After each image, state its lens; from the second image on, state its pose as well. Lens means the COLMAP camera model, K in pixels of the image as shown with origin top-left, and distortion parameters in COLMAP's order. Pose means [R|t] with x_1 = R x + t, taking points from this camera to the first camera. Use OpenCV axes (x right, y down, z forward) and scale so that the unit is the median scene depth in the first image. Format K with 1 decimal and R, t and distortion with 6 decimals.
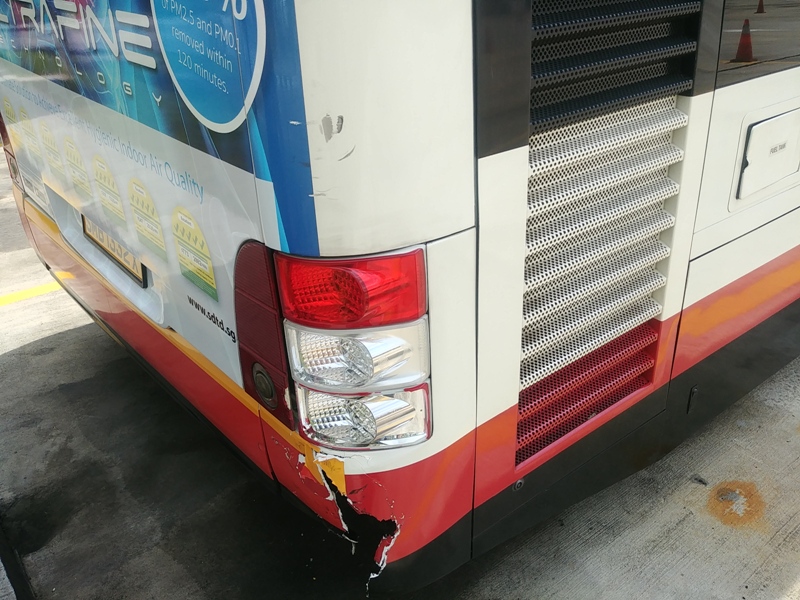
lens RADIAL K [[697.0, 0, 401.3], [0, 697.0, 282.2], [0, 0, 1]] dist [0.116020, -0.166212]
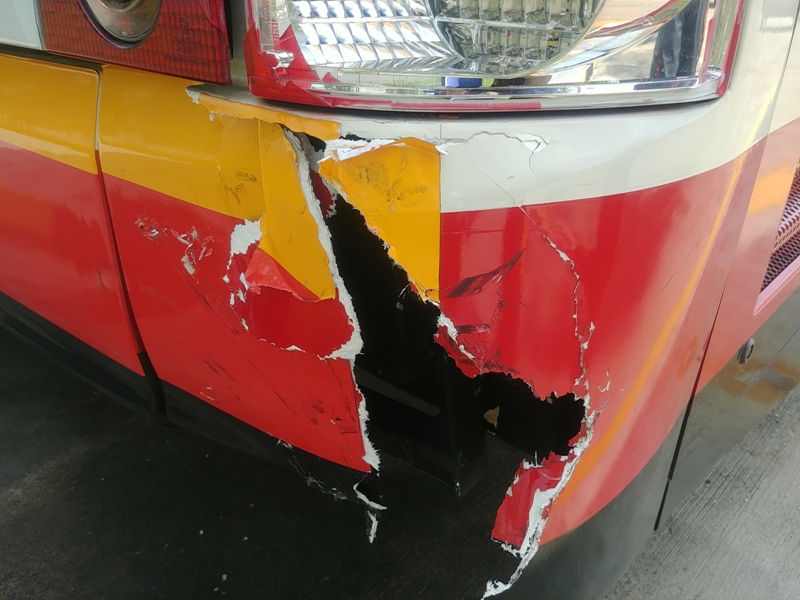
lens RADIAL K [[697.8, 0, 400.0], [0, 697.8, 300.0], [0, 0, 1]] dist [0.113490, -0.179274]
pose [[0.982834, -0.018717, 0.183541, -0.140491], [0.018470, 0.999825, 0.003052, 0.297877], [-0.183566, 0.000391, 0.983007, 0.730554]]
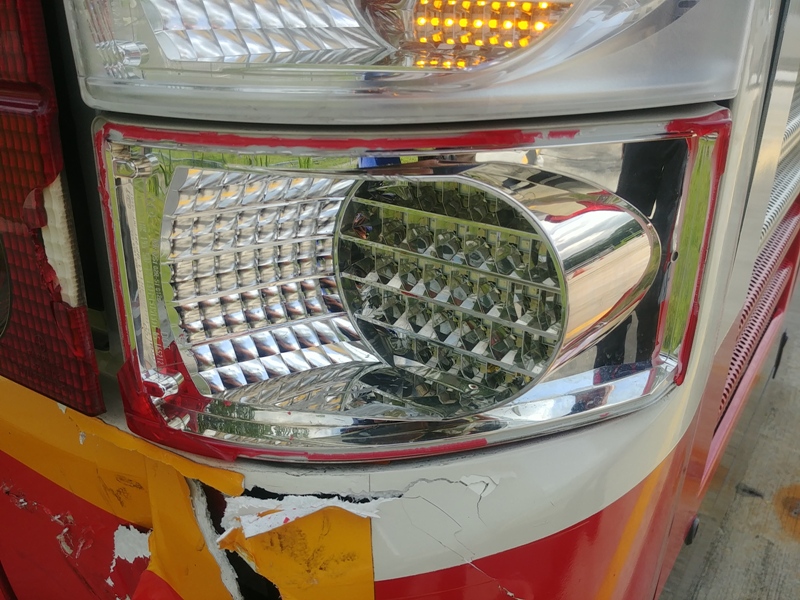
lens RADIAL K [[709.6, 0, 389.0], [0, 709.6, 302.2], [0, 0, 1]] dist [0.077348, -0.152615]
pose [[0.955836, -0.053874, 0.288922, -0.130789], [0.071721, 0.996093, -0.051534, 0.197209], [-0.285017, 0.069980, 0.955965, 0.770452]]
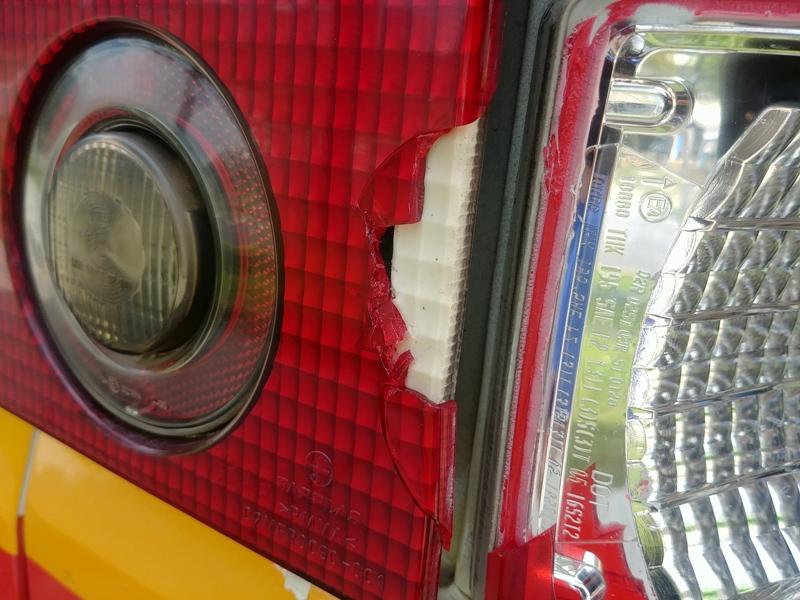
lens RADIAL K [[709.6, 0, 389.0], [0, 709.6, 302.2], [0, 0, 1]] dist [0.077348, -0.152615]
pose [[0.957532, 0.069403, 0.279849, -0.192604], [-0.015104, 0.981338, -0.191697, 0.186444], [-0.287931, 0.179329, 0.940711, 0.905380]]
